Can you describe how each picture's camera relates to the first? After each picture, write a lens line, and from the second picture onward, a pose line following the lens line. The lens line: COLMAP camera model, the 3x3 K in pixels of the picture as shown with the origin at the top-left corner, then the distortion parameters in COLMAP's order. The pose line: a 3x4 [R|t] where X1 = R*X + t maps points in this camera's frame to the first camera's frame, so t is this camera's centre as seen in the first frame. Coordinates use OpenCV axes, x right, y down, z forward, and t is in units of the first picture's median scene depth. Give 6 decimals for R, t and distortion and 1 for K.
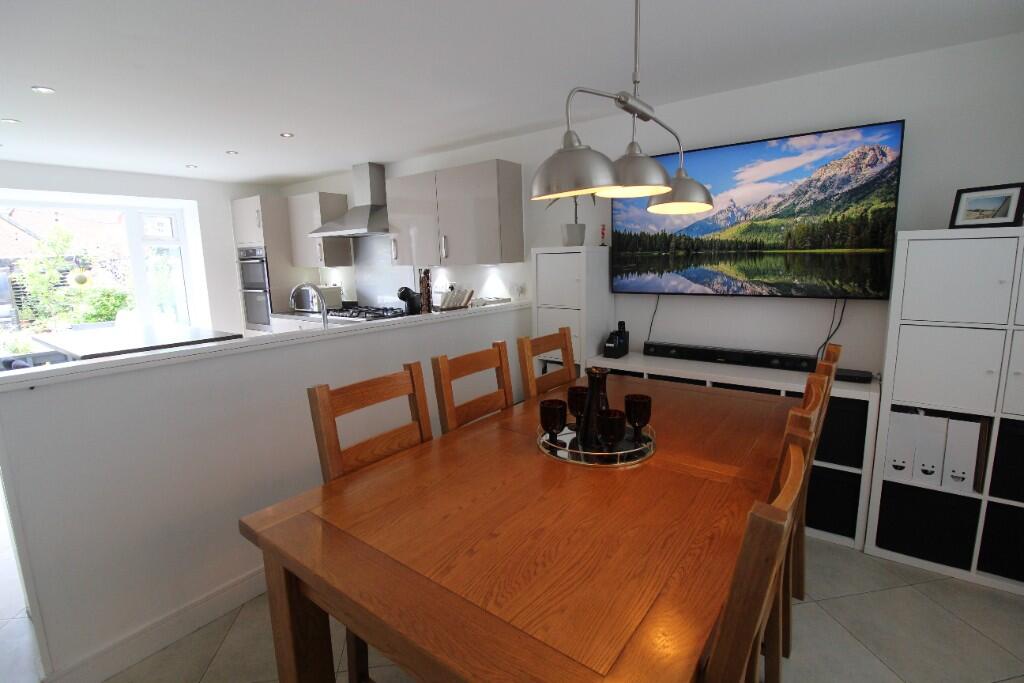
lens RADIAL K [[473.2, 0, 512.0], [0, 473.2, 341.5], [0, 0, 1]] dist [0.003001, -0.013484]
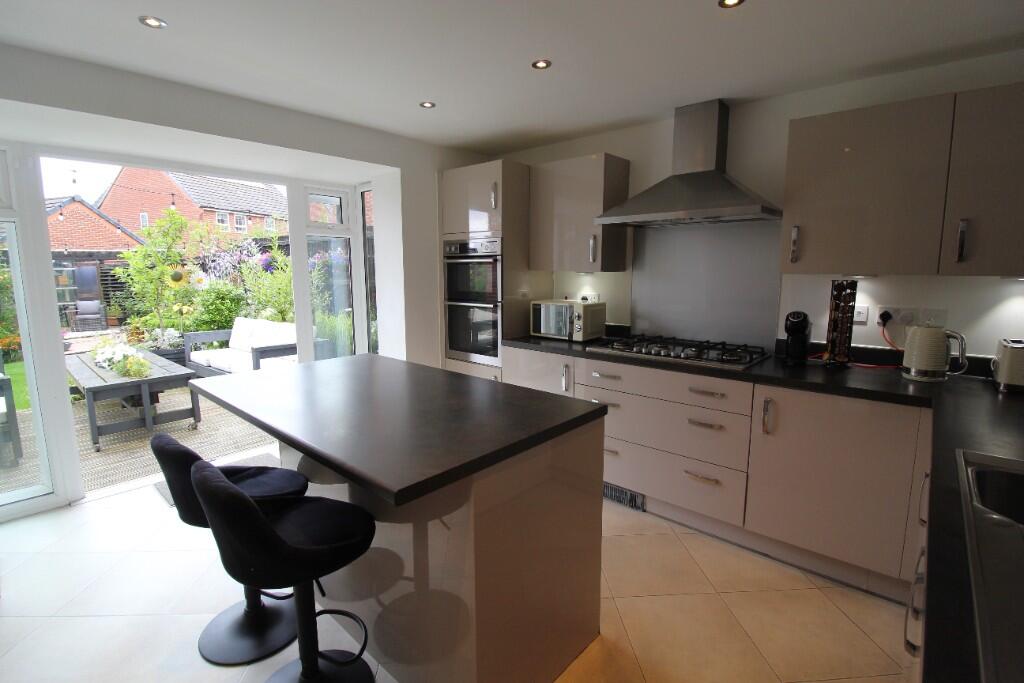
lens RADIAL K [[473.2, 0, 512.0], [0, 473.2, 341.5], [0, 0, 1]] dist [0.003001, -0.013484]
pose [[0.995556, 0.037787, -0.086256, -0.421694], [-0.038813, 0.999194, -0.010251, -0.049218], [0.085799, 0.013554, 0.996220, 0.331517]]
